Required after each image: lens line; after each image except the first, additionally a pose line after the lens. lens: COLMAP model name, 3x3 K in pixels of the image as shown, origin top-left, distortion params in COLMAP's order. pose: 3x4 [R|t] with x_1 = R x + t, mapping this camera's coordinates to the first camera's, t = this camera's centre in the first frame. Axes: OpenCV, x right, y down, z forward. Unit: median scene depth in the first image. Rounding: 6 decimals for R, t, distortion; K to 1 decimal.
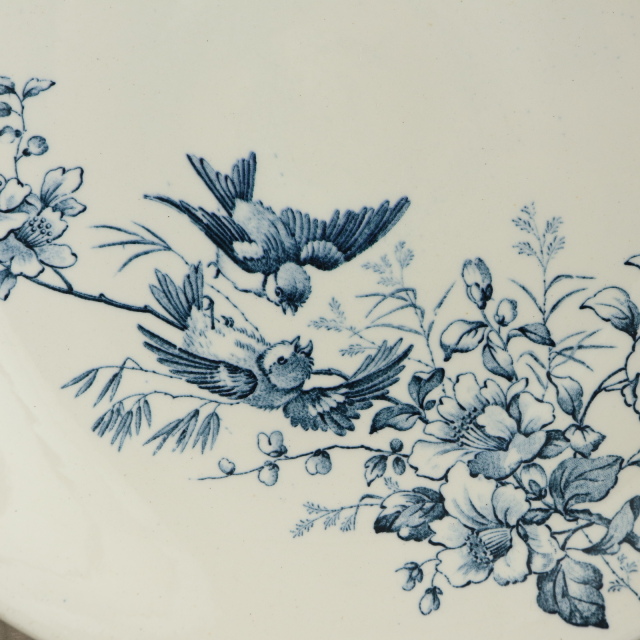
lens RADIAL K [[1191.1, 0, 324.3], [0, 1191.1, 318.6], [0, 0, 1]] dist [0.019756, 0.000000]
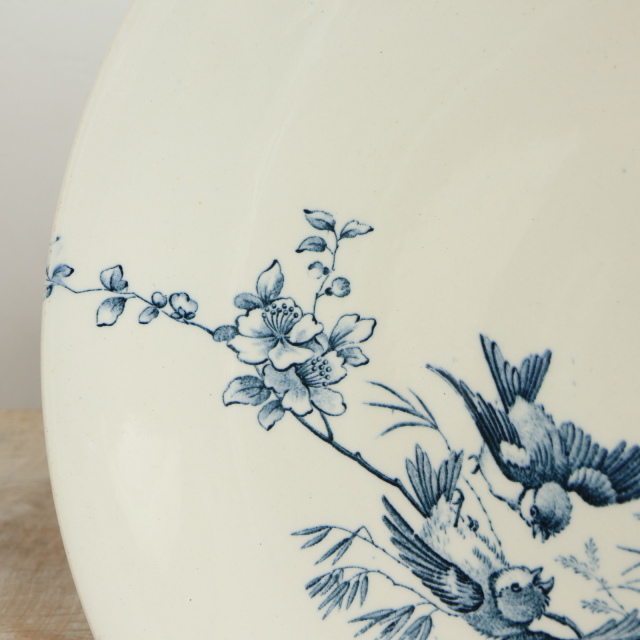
lens RADIAL K [[1191.1, 0, 322.1], [0, 1191.1, 318.8], [0, 0, 1]] dist [0.019756, 0.000000]
pose [[0.834823, 0.248039, -0.491474, 0.229044], [-0.274406, 0.961424, 0.019108, -0.133336], [0.477255, 0.118912, 0.870683, 0.147253]]
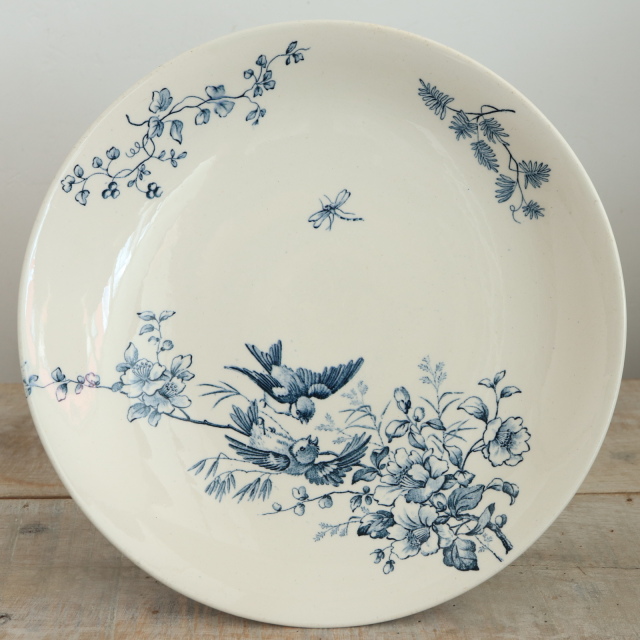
lens RADIAL K [[1191.1, 0, 318.1], [0, 1191.1, 319.5], [0, 0, 1]] dist [0.019756, 0.000000]
pose [[0.997285, -0.073136, -0.008586, 0.020455], [0.071331, 0.988406, -0.134036, 0.088071], [0.018289, 0.133059, 0.990939, -0.896831]]
